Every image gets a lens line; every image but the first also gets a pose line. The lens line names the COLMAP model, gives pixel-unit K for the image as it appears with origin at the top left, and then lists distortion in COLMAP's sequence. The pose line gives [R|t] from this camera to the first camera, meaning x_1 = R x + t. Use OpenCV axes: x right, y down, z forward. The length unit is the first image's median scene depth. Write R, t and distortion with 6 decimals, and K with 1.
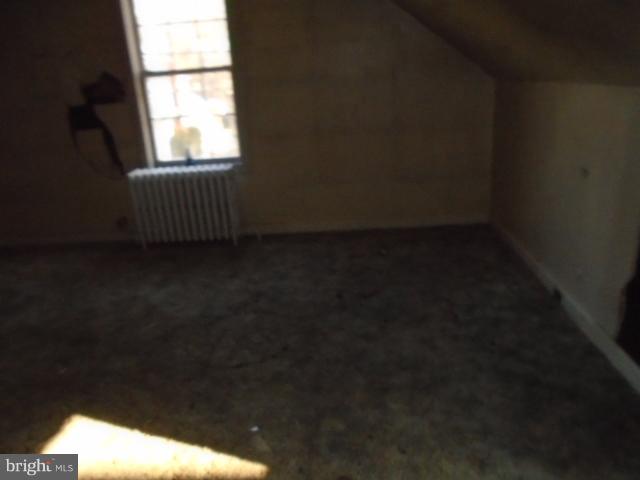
lens RADIAL K [[495.6, 0, 321.6], [0, 495.6, 239.8], [0, 0, 1]] dist [-0.005164, 0.003510]
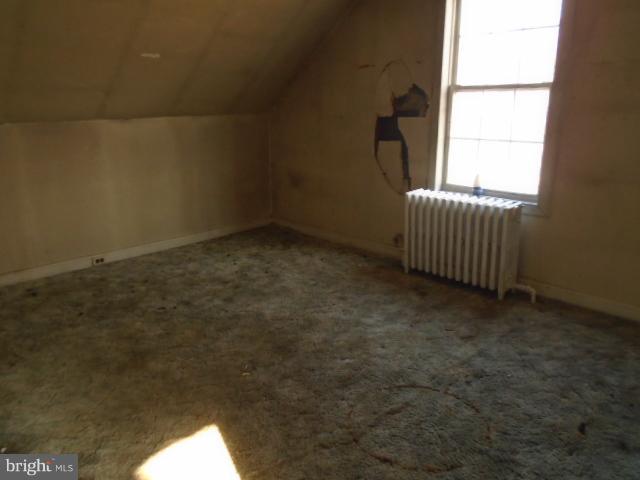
lens RADIAL K [[495.6, 0, 319.1], [0, 495.6, 240.3], [0, 0, 1]] dist [-0.005164, 0.003510]
pose [[0.734188, 0.238303, -0.635751, 0.105010], [-0.250741, 0.965352, 0.072285, -0.068474], [0.630949, 0.106338, 0.768502, 0.173997]]
